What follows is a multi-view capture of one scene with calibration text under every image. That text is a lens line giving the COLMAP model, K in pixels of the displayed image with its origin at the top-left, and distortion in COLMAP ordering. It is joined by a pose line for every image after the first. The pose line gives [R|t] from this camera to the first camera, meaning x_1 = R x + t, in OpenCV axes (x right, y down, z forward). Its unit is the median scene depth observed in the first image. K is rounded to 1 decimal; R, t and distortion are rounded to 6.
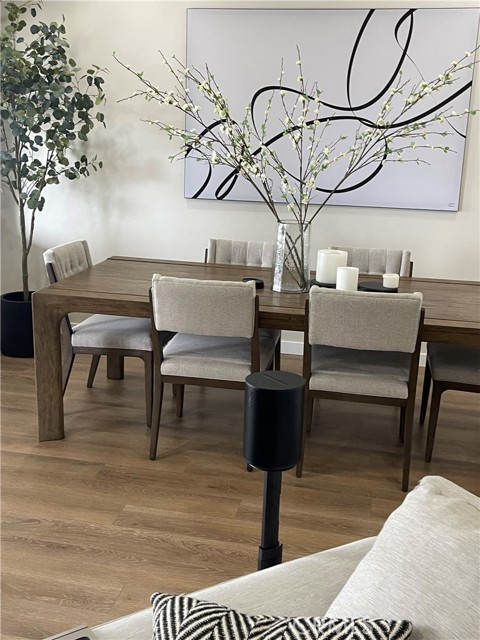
lens RADIAL K [[718.0, 0, 241.5], [0, 718.0, 317.0], [0, 0, 1]] dist [0.044691, 0.000000]
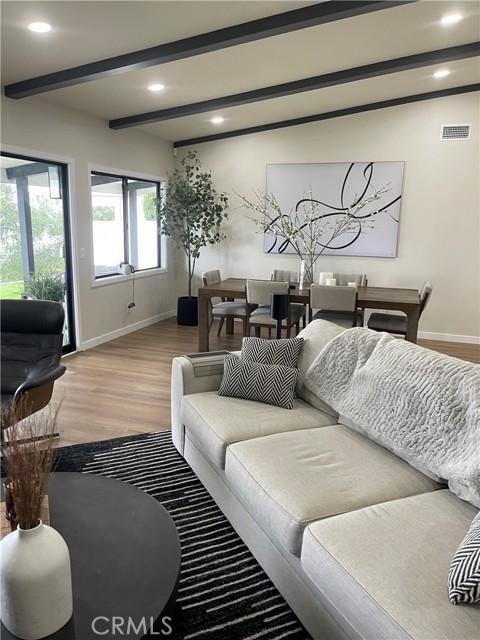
lens RADIAL K [[473.5, 0, 240.3], [0, 473.5, 325.0], [0, 0, 1]] dist [0.054913, -0.011091]
pose [[0.989473, 0.018066, -0.143585, 0.062207], [-0.023082, 0.999177, -0.033342, 0.105077], [0.142864, 0.036305, 0.989076, -0.416970]]
